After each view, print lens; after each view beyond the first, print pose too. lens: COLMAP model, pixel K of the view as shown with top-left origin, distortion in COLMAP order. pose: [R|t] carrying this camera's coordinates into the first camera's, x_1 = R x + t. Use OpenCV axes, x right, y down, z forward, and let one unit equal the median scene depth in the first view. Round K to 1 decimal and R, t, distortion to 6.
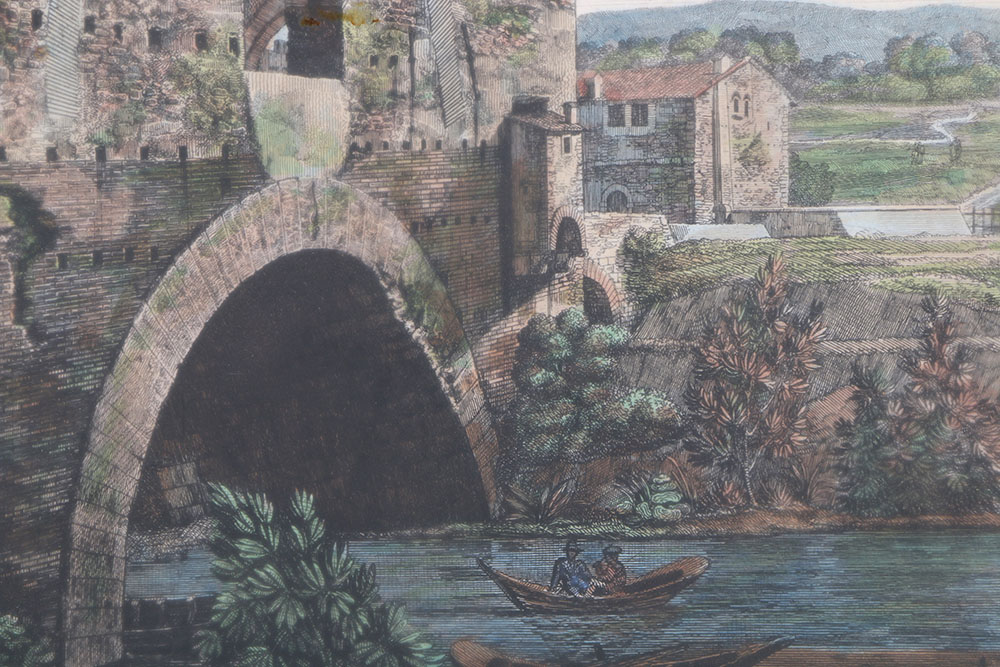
lens RADIAL K [[6388.7, 0, 534.3], [0, 6388.7, 339.3], [0, 0, 1]] dist [2.507060, 0.000000]
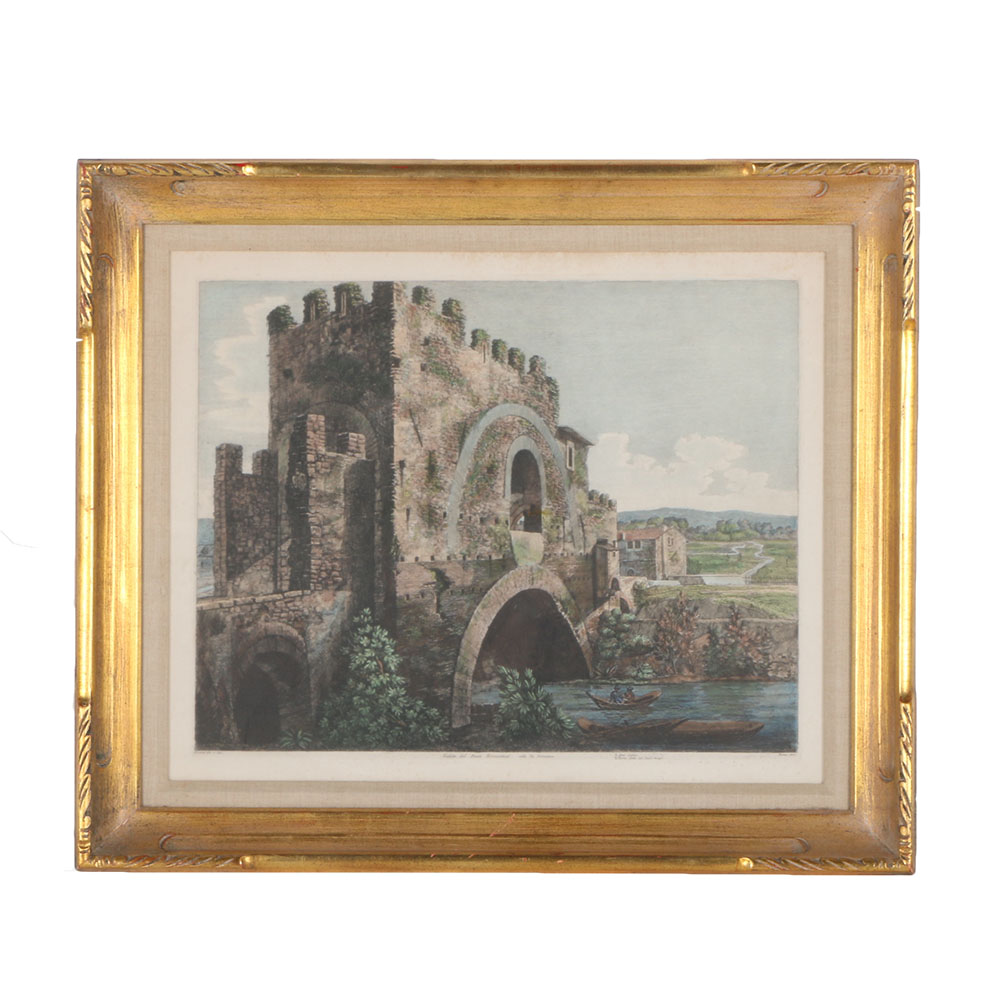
lens RADIAL K [[2549.5, 0, 495.5], [0, 2549.5, 495.2], [0, 0, 1]] dist [0.607612, 0.000000]
pose [[0.998501, 0.001583, -0.054713, 0.014800], [-0.004760, 0.998306, -0.057983, 0.012267], [0.054528, 0.058156, 0.996817, -0.217622]]
